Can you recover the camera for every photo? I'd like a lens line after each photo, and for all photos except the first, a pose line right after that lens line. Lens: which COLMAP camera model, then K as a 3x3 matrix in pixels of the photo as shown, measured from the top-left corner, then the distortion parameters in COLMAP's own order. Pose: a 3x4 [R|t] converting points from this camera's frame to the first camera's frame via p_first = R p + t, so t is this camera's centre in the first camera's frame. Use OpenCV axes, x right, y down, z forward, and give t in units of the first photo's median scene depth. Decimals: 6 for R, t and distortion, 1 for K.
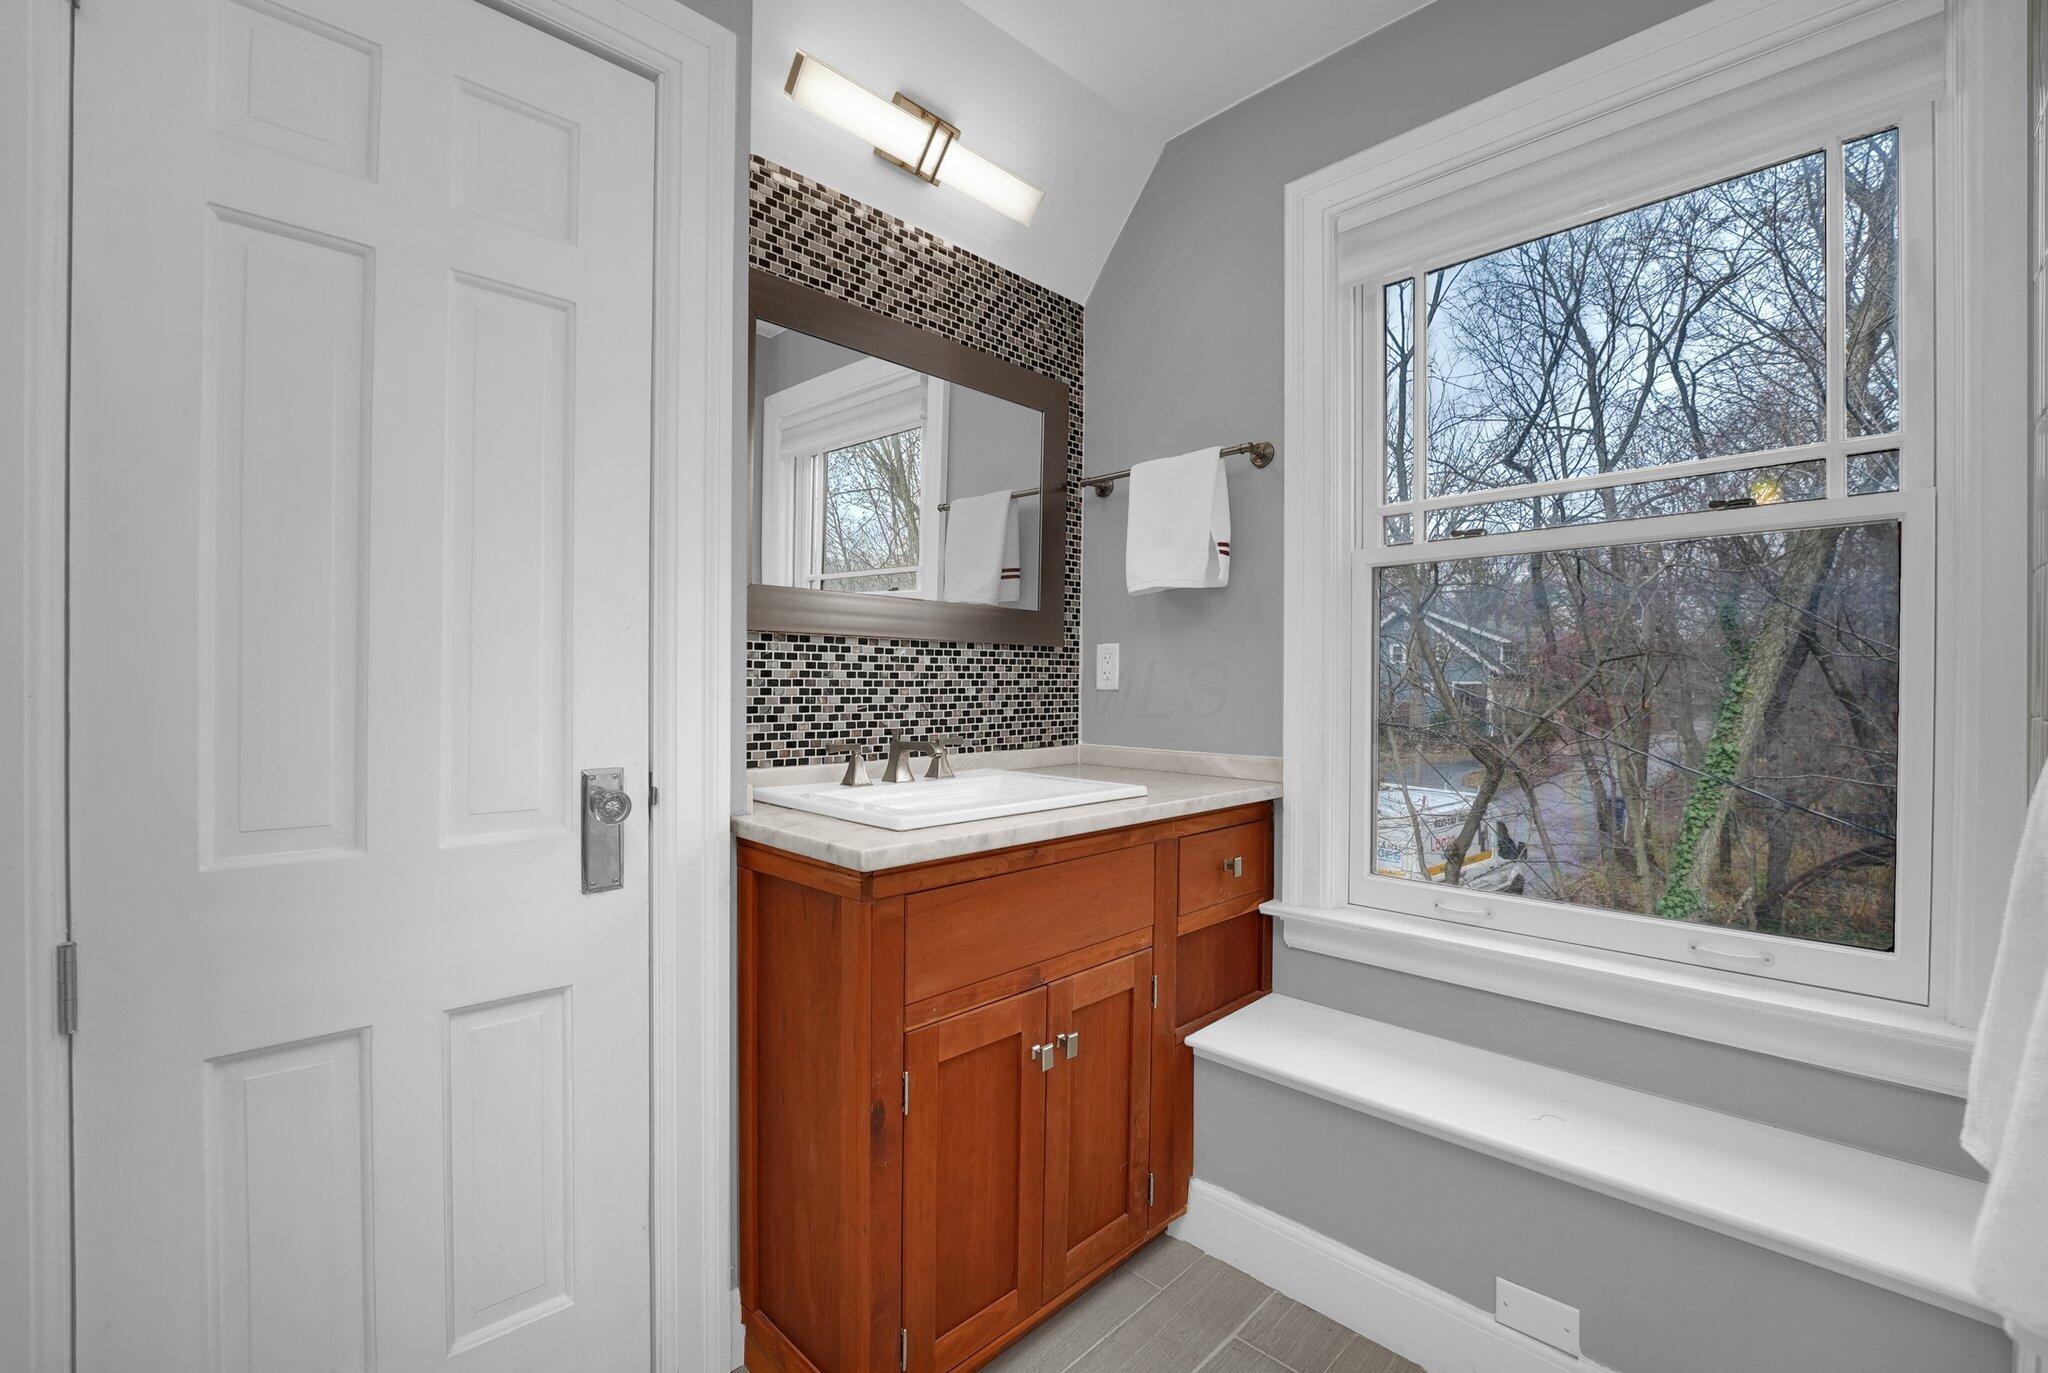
lens RADIAL K [[886.8, 0, 1039.6], [0, 886.8, 689.4], [0, 0, 1]] dist [-0.000799, -0.000321]
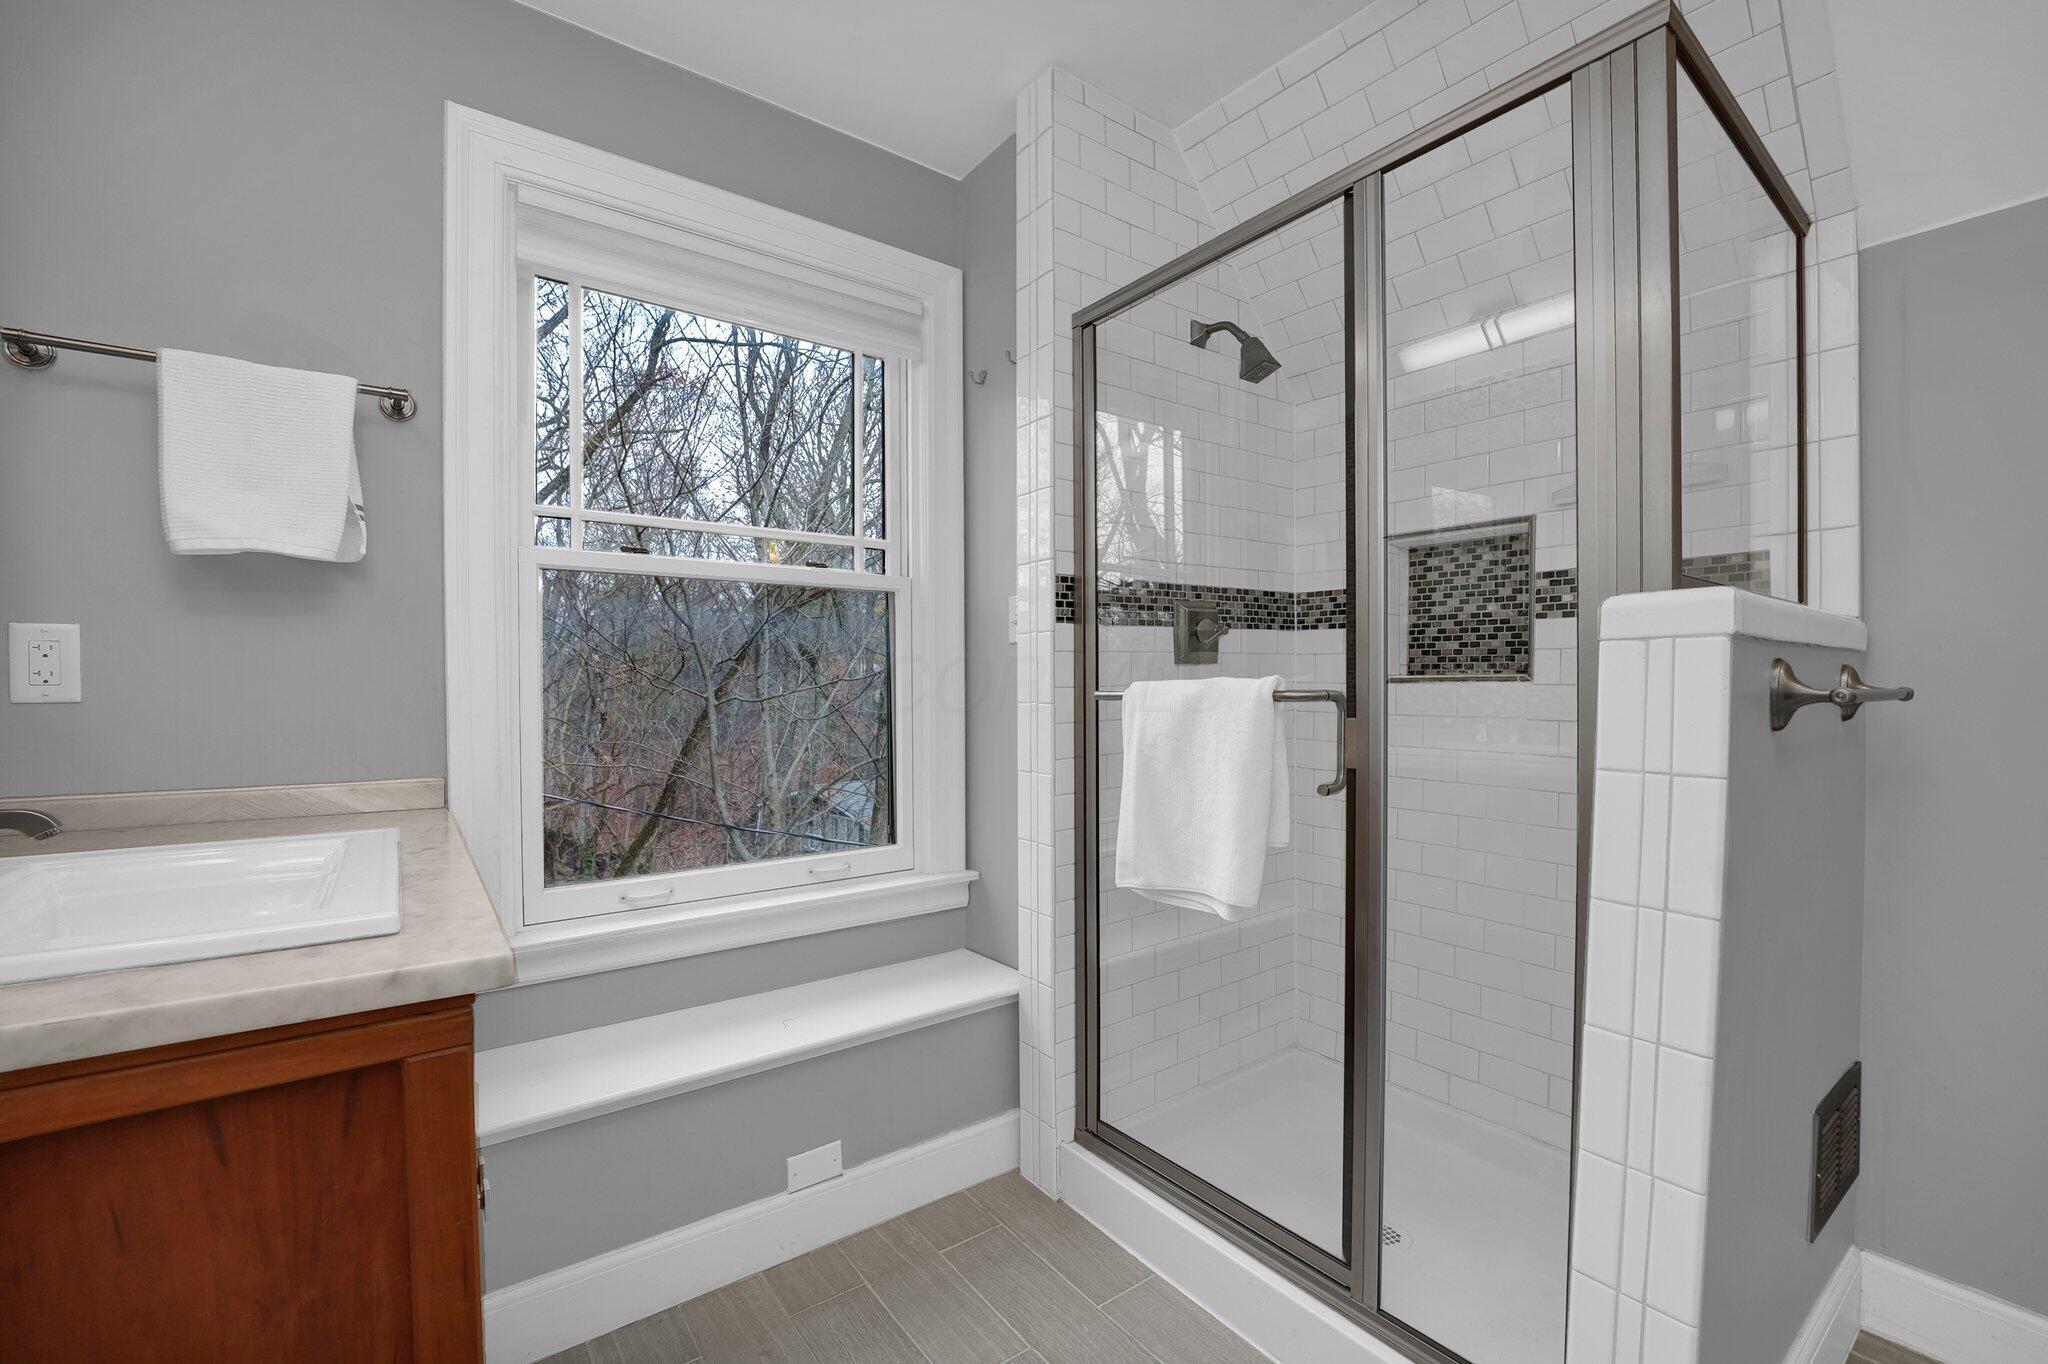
lens RADIAL K [[886.8, 0, 1039.6], [0, 886.8, 684.9], [0, 0, 1]] dist [-0.000799, -0.000321]
pose [[0.157784, -0.002788, 0.987470, -0.472048], [0.008356, 0.999964, 0.001488, -0.007664], [-0.987438, 0.008017, 0.157802, 0.310949]]
